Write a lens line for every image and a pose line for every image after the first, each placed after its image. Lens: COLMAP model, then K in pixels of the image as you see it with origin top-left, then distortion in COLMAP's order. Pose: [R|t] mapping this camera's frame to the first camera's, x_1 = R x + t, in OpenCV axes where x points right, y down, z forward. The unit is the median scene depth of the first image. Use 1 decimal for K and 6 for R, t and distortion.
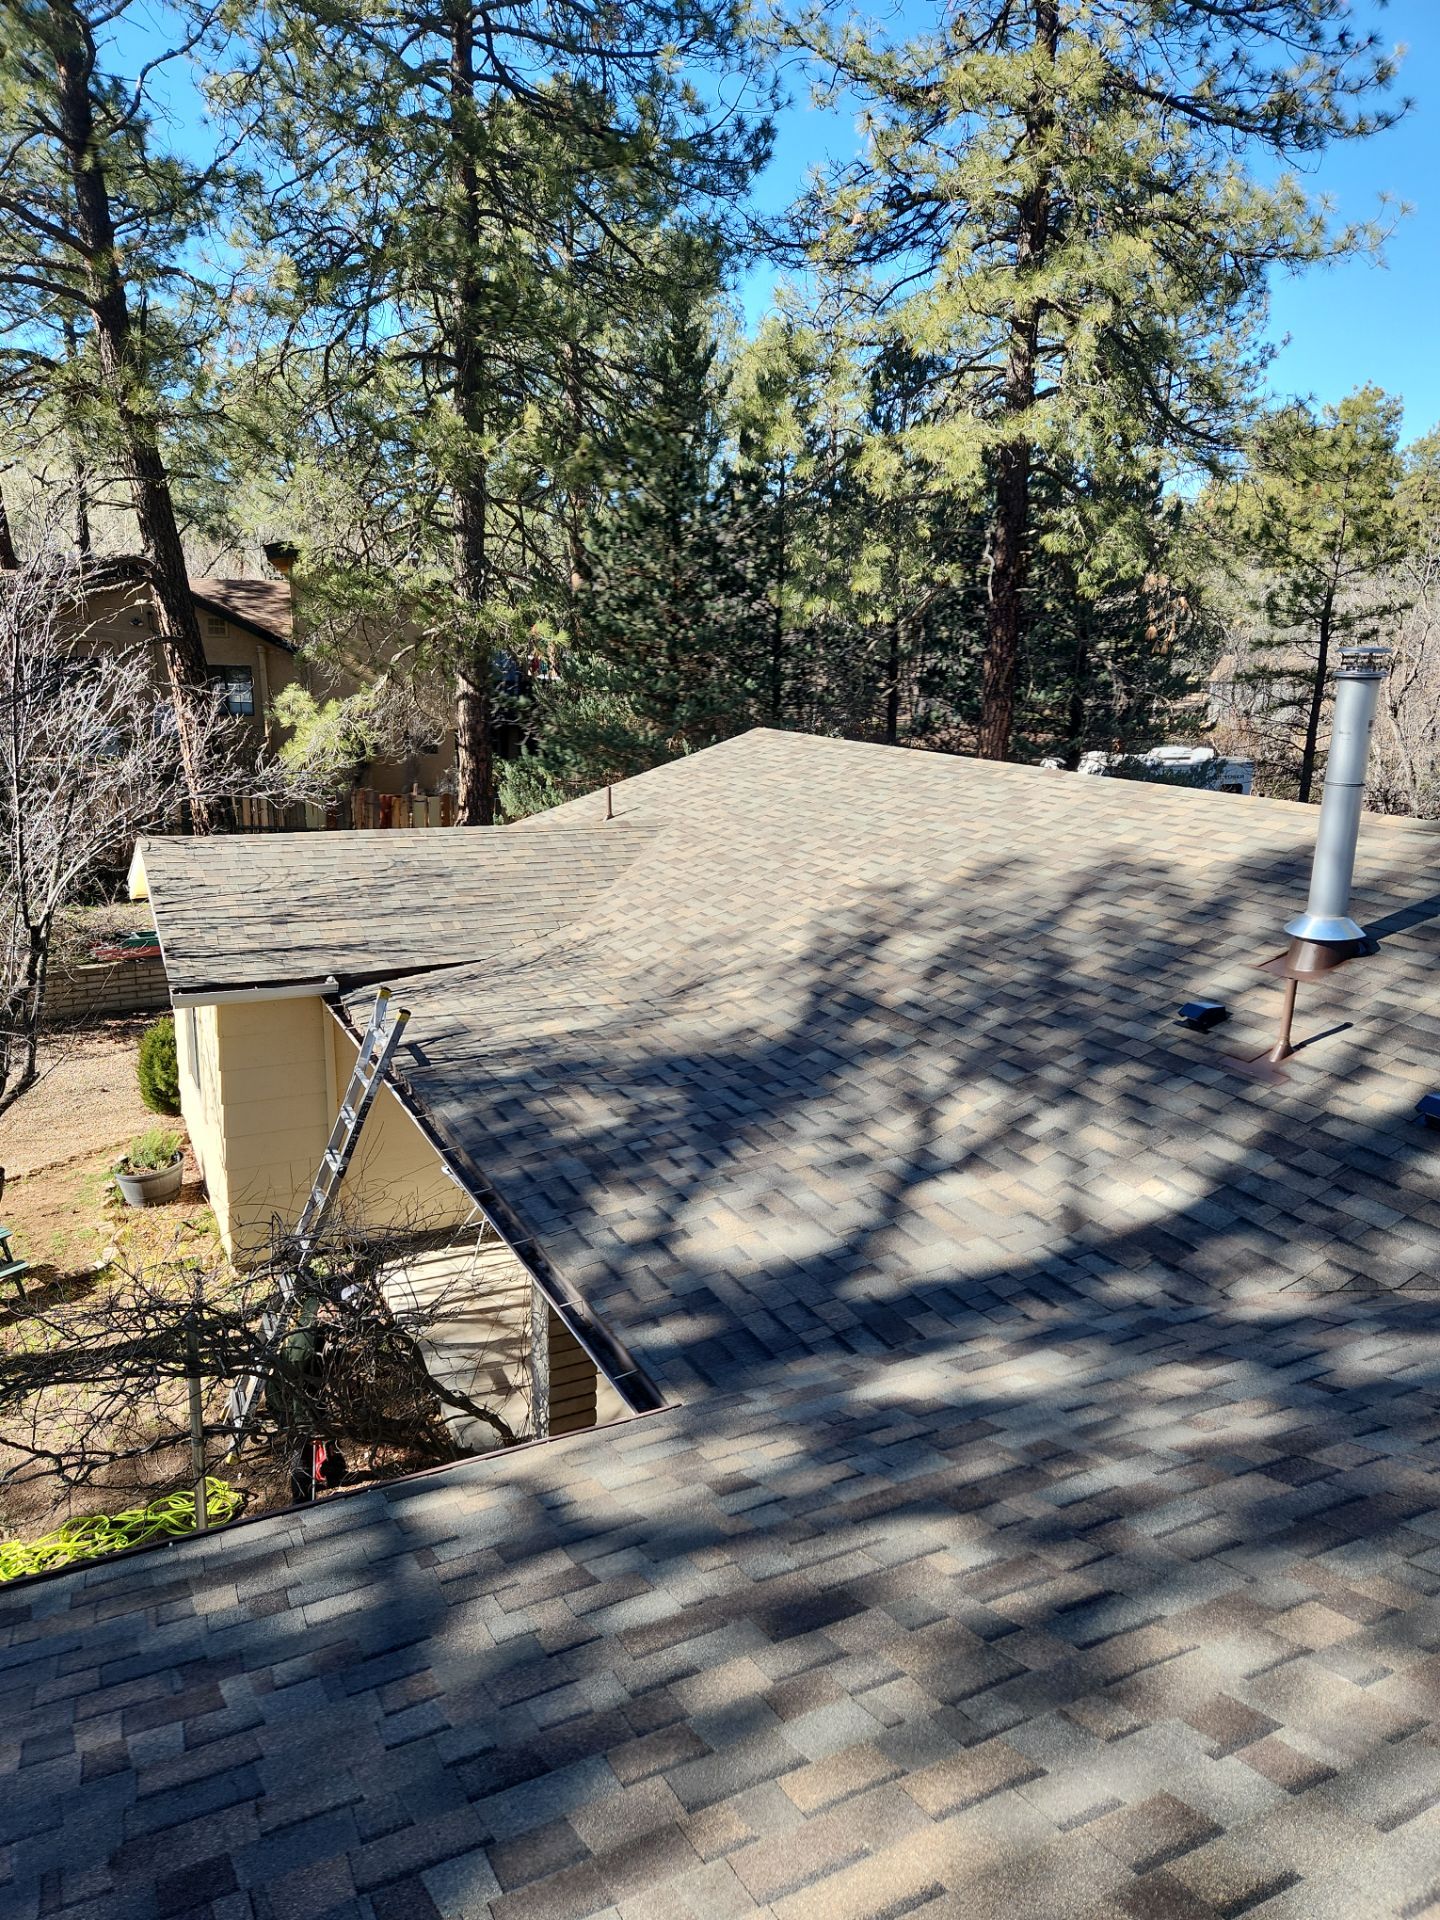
lens RADIAL K [[1321.5, 0, 722.8], [0, 1321.5, 964.9], [0, 0, 1]] dist [0.083289, -0.056220]
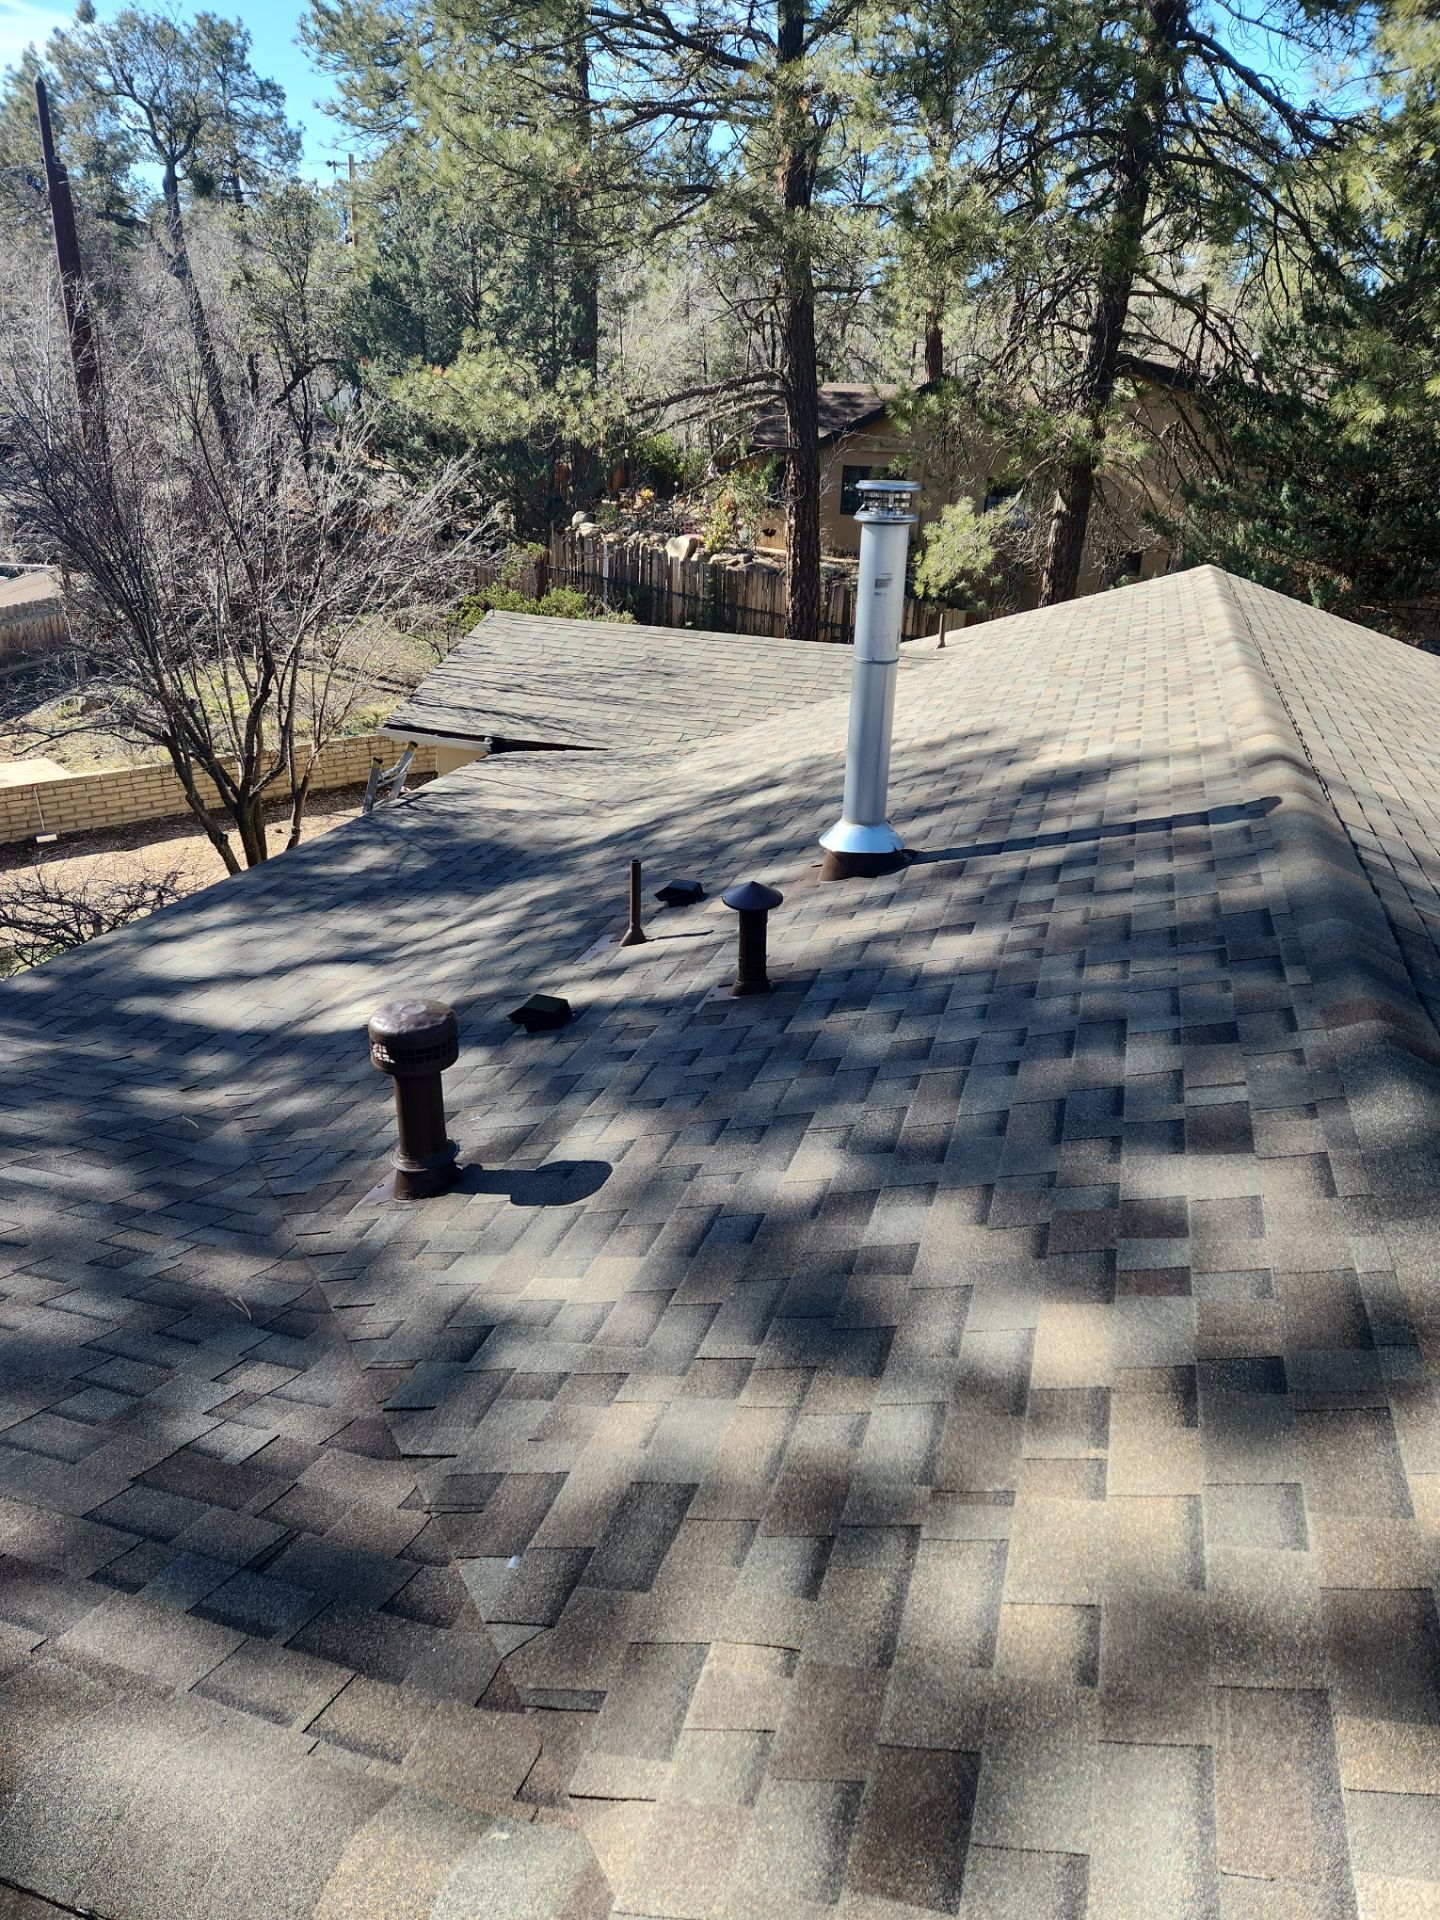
lens RADIAL K [[1321.5, 0, 728.4], [0, 1321.5, 955.6], [0, 0, 1]] dist [0.083289, -0.056220]
pose [[0.712943, 0.269519, -0.647357, 0.856672], [-0.190302, 0.962905, 0.191312, -0.089739], [0.674905, -0.013201, 0.737786, 0.316081]]
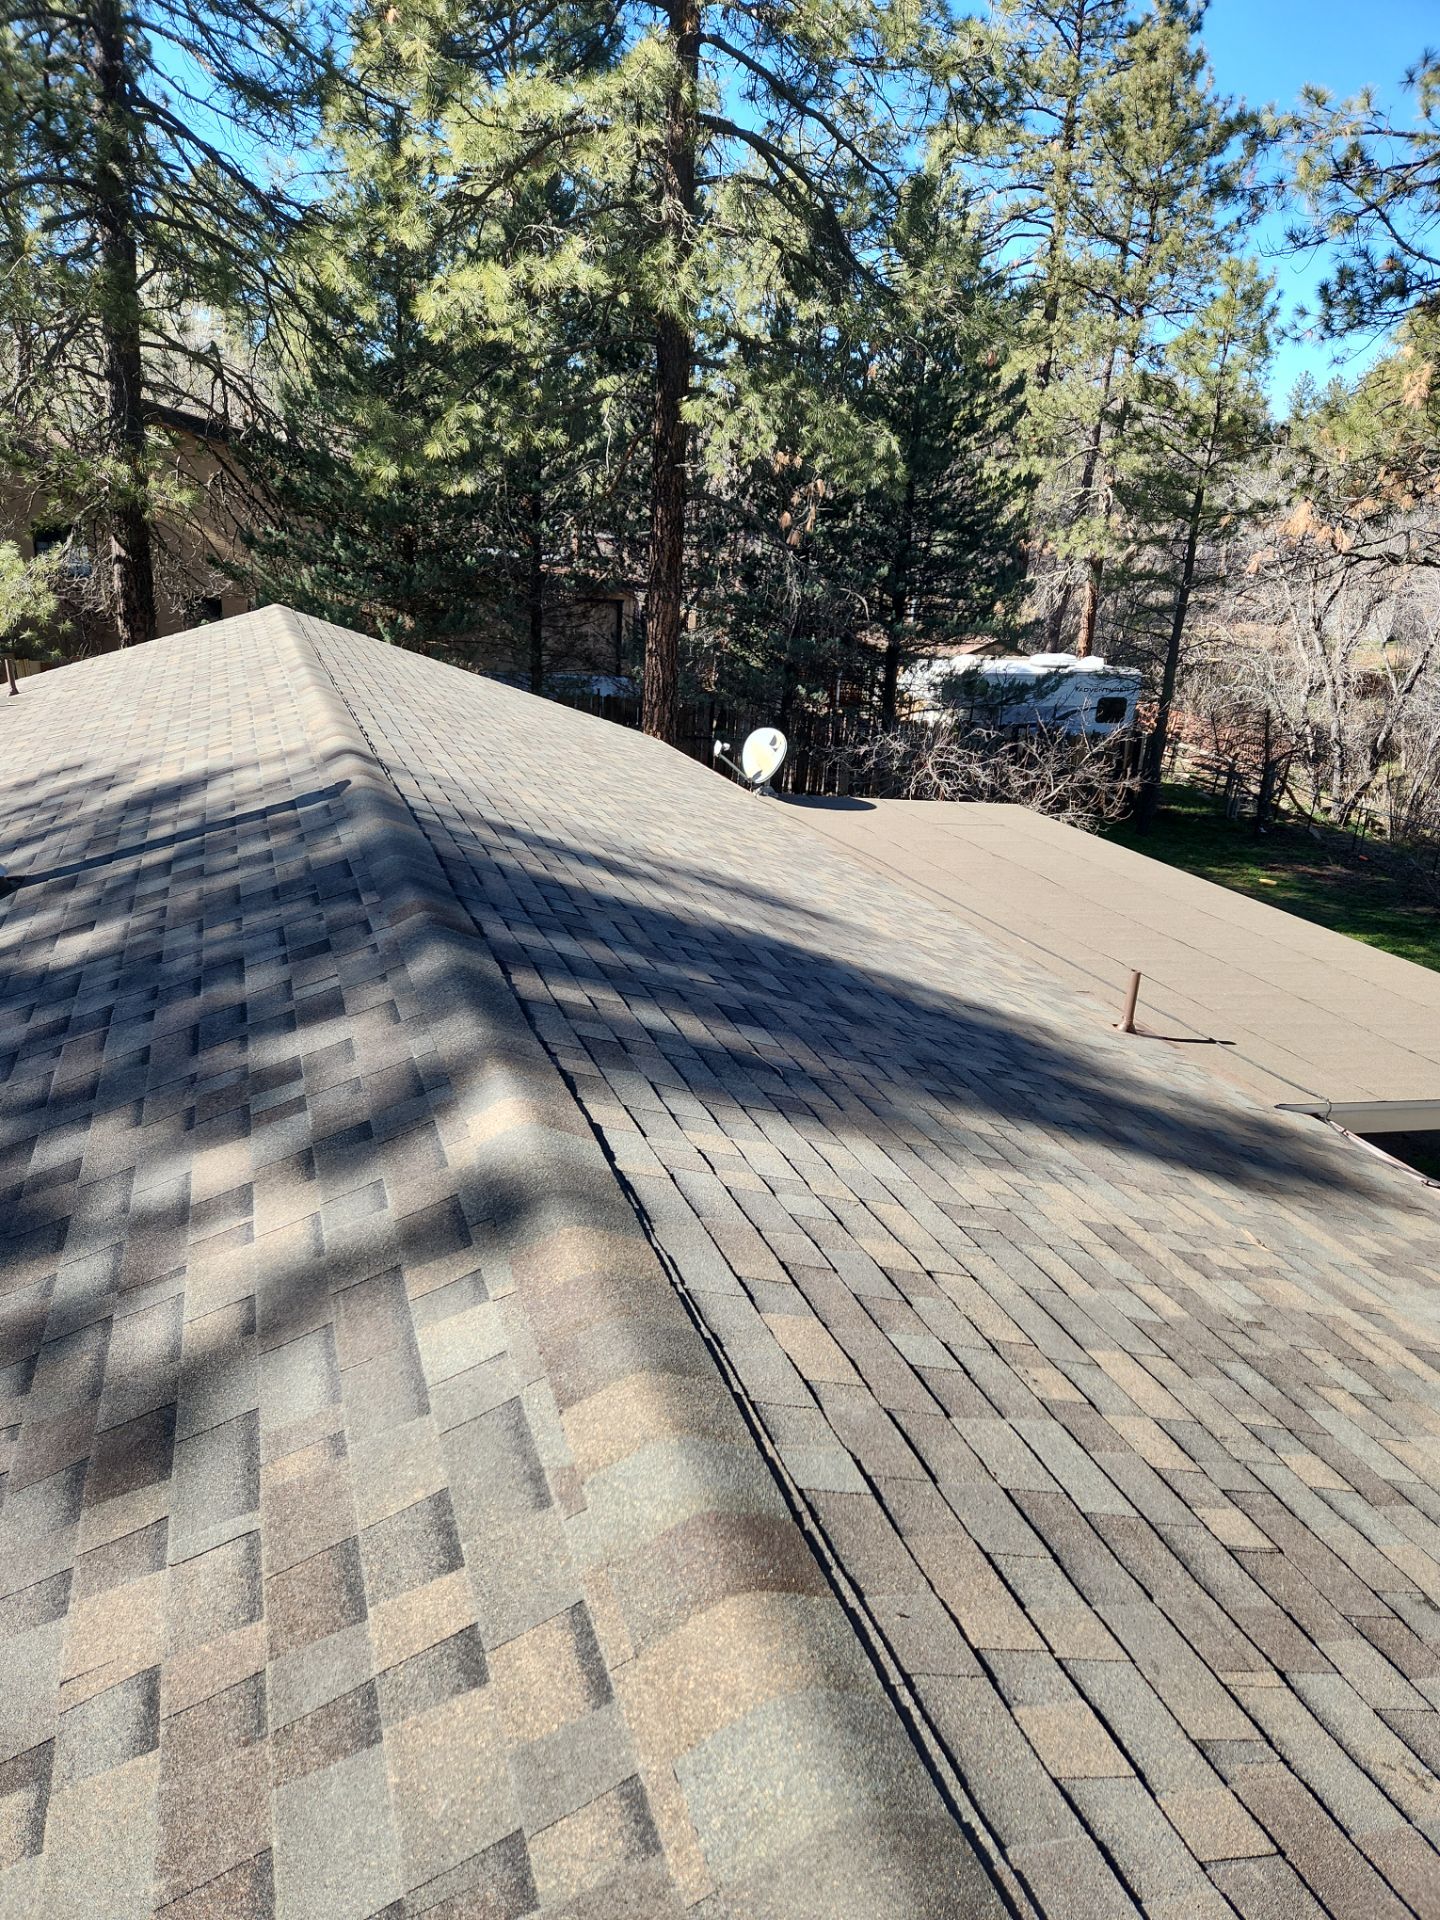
lens RADIAL K [[1321.5, 0, 733.8], [0, 1321.5, 955.2], [0, 0, 1]] dist [0.083289, -0.056220]
pose [[0.989900, 0.073000, -0.121531, 0.922220], [-0.063762, 0.994893, 0.078250, -0.066176], [0.126622, -0.069711, 0.989498, 0.238647]]
